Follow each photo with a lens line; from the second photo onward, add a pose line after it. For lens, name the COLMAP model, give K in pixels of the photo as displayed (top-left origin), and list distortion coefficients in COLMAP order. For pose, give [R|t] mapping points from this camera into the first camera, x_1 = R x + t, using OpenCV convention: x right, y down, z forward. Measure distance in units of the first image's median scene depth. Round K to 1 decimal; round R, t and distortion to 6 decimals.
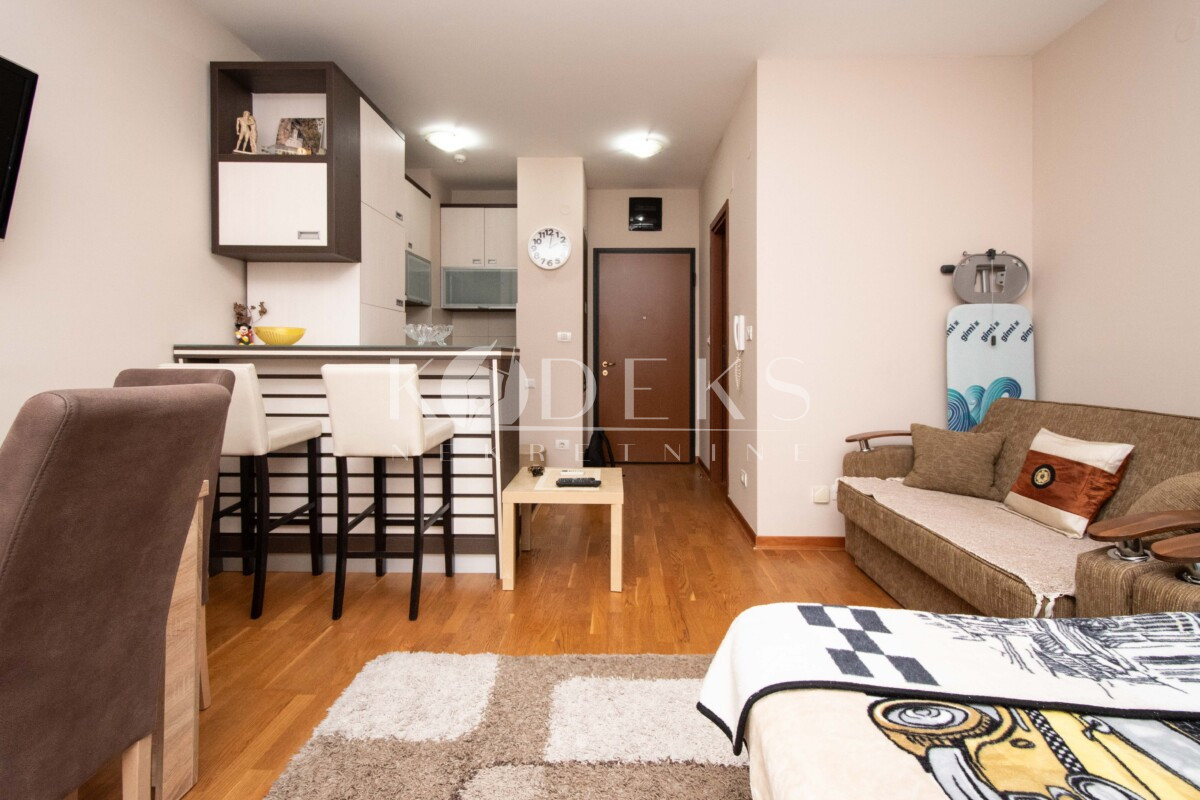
lens RADIAL K [[521.6, 0, 599.0], [0, 521.6, 395.8], [0, 0, 1]] dist [0.008011, -0.000734]
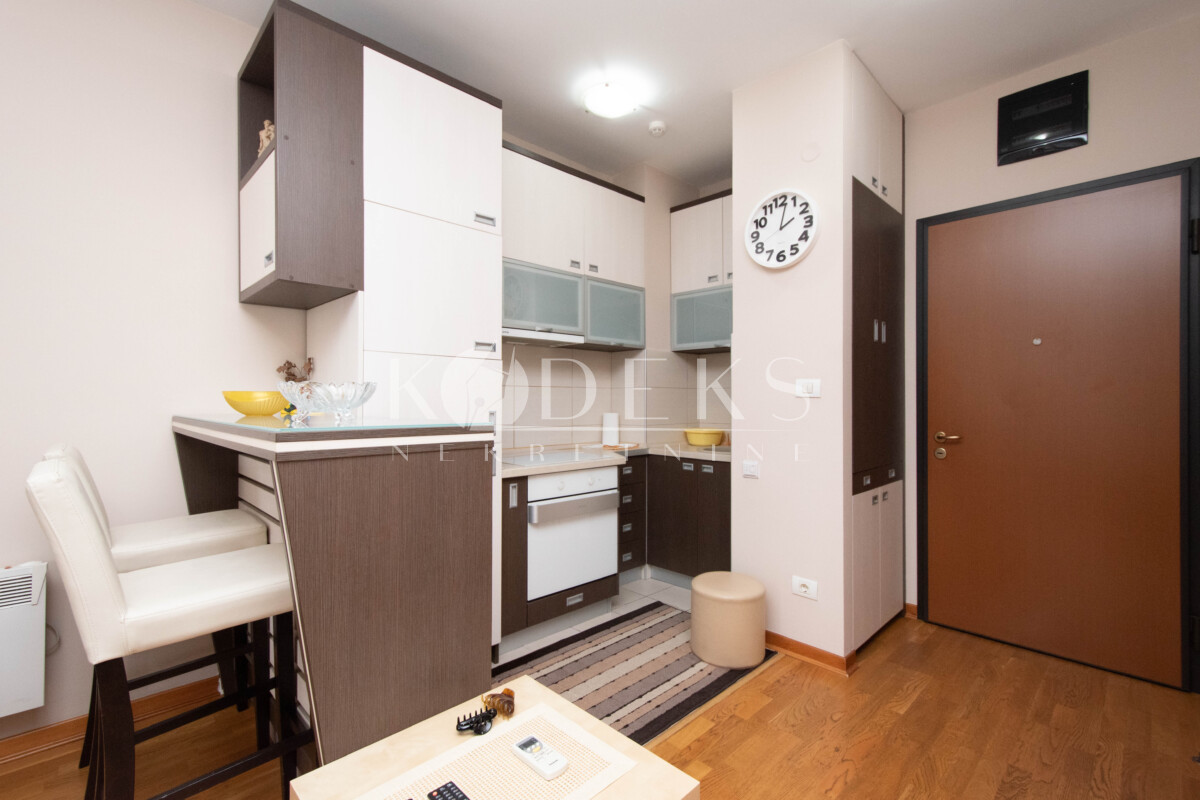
lens RADIAL K [[528.6, 0, 602.2], [0, 528.6, 417.5], [0, 0, 1]] dist [0.002109, -0.000216]
pose [[0.732700, 0.017338, -0.680331, 0.147992], [-0.049566, 0.998380, -0.027939, -0.057386], [0.678744, 0.054192, 0.732372, 0.461214]]
